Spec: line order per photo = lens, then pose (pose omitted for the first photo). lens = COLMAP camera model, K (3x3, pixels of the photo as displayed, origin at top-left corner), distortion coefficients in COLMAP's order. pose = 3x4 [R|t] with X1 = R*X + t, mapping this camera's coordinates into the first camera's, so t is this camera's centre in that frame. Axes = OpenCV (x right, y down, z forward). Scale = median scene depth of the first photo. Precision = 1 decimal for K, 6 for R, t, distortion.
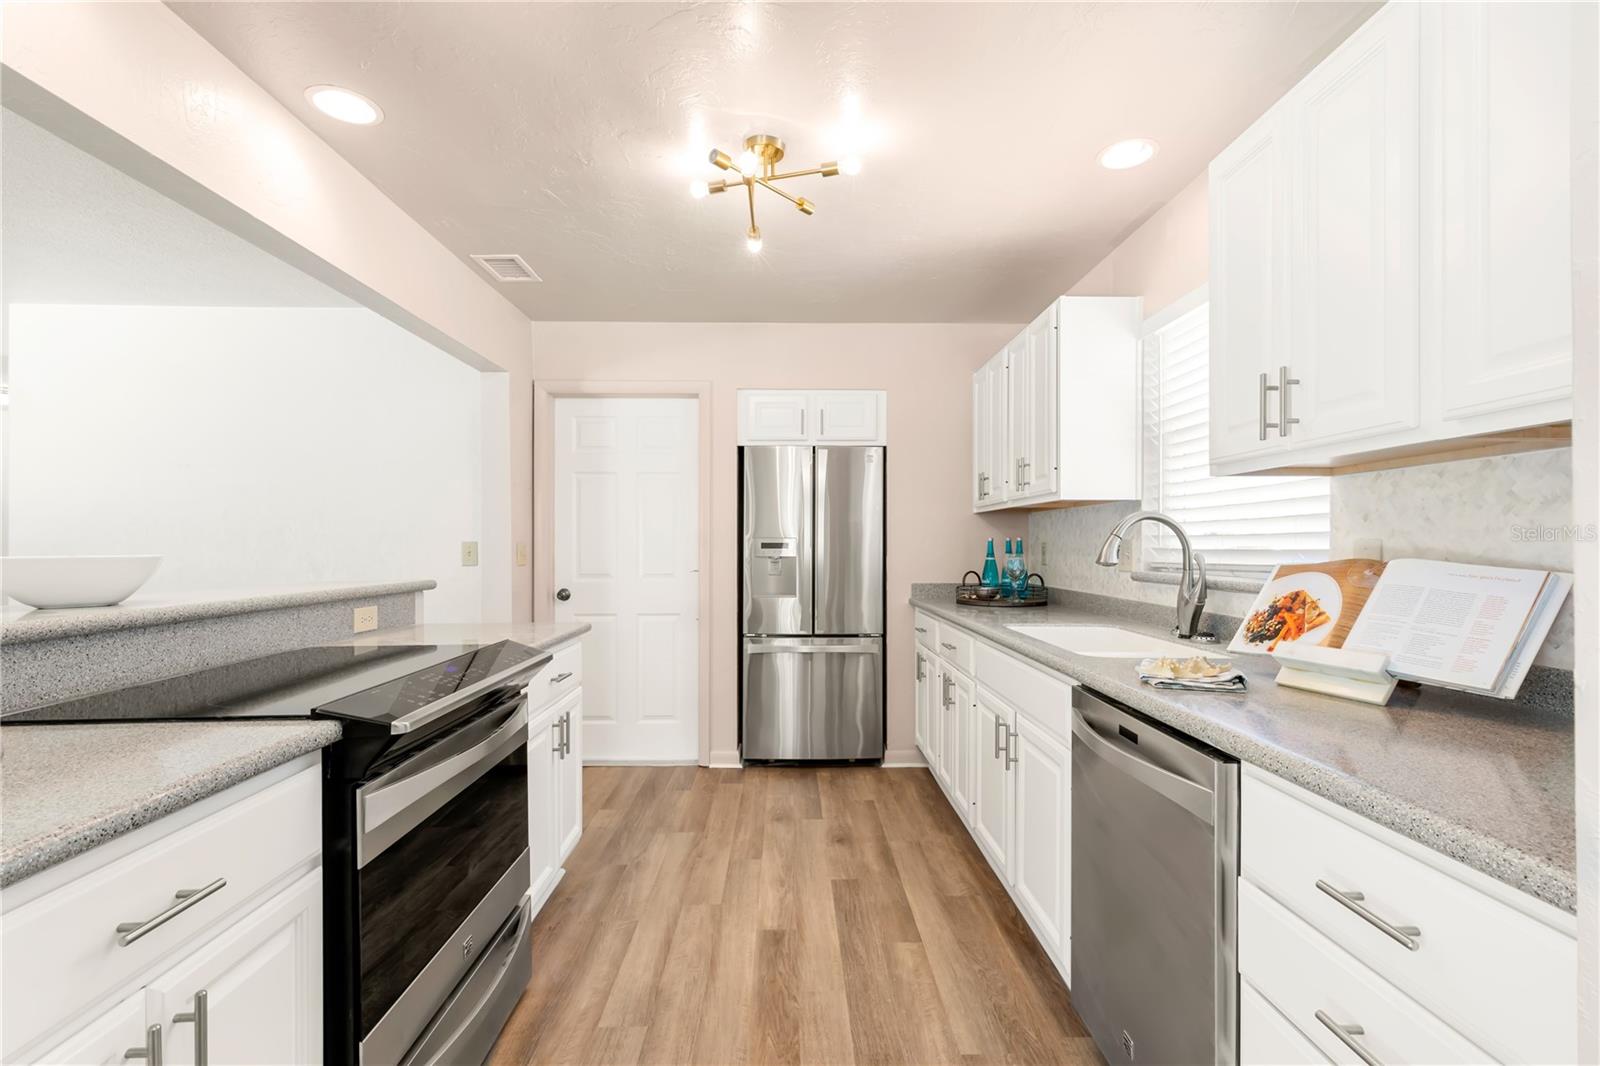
lens RADIAL K [[721.4, 0, 808.4], [0, 721.4, 540.9], [0, 0, 1]] dist [0.008845, -0.003081]
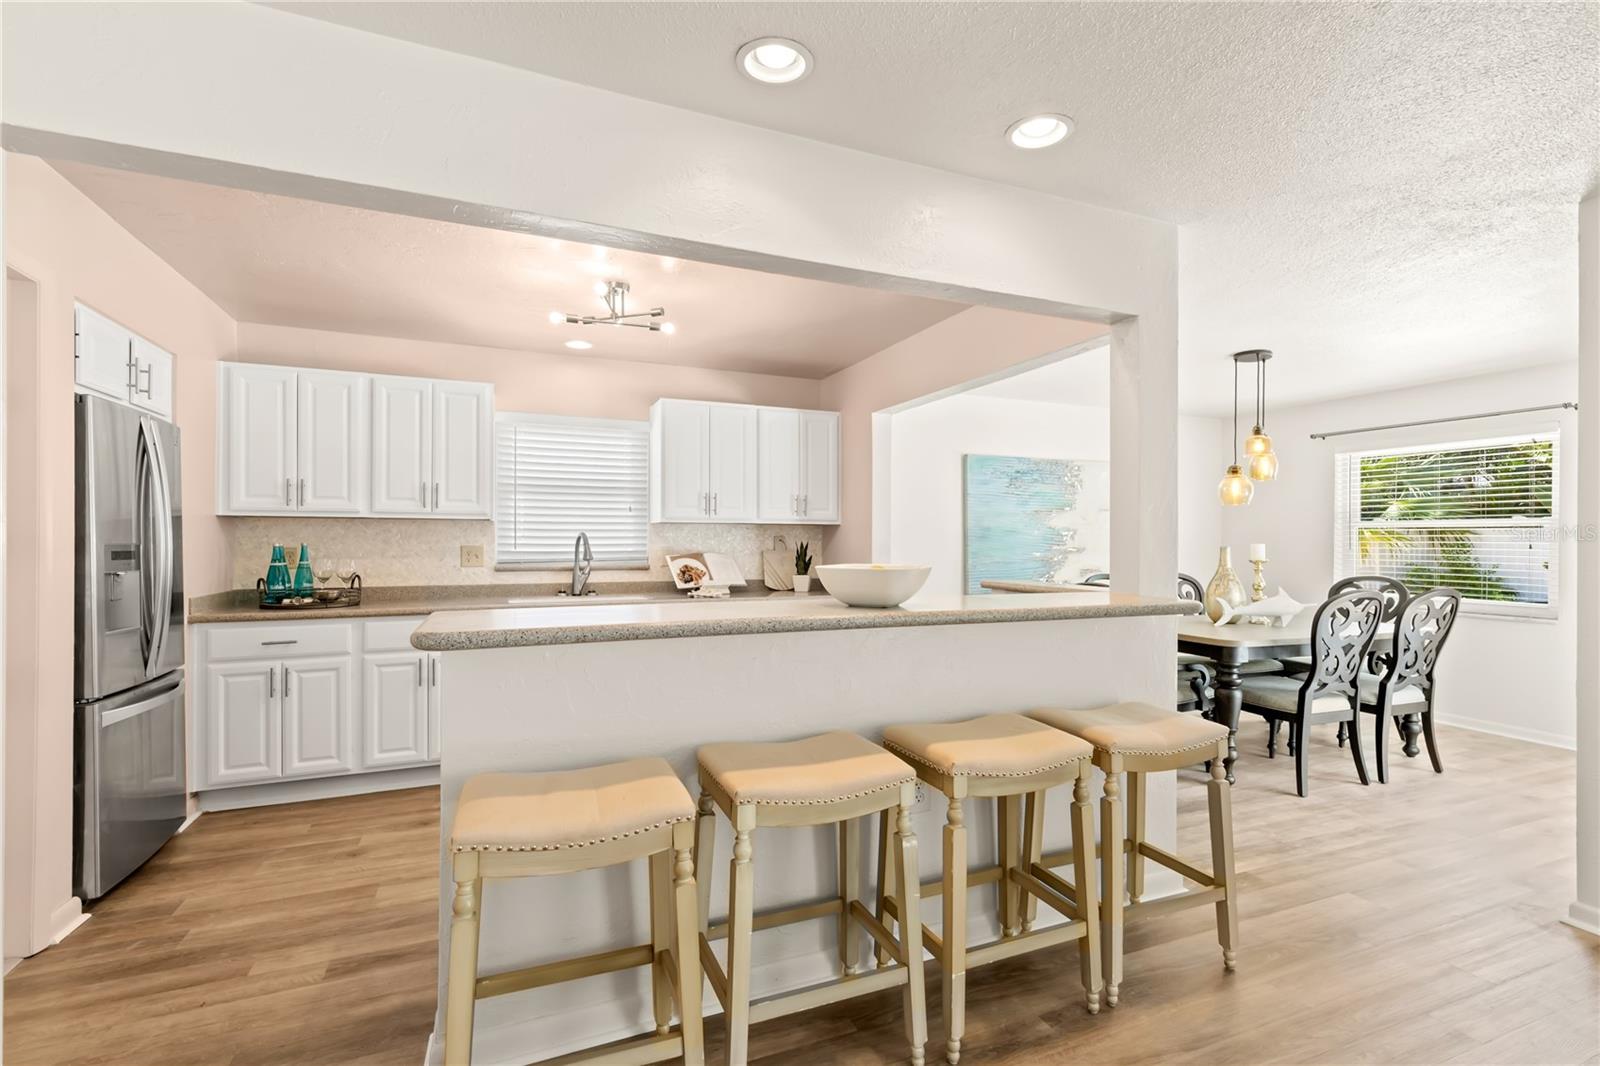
lens RADIAL K [[721.4, 0, 802.8], [0, 721.4, 540.3], [0, 0, 1]] dist [0.008845, -0.003081]
pose [[-0.358755, -0.000771, 0.933431, -1.267352], [-0.007755, 0.999968, -0.002154, -0.015445], [-0.933399, -0.008011, -0.358750, 0.930828]]
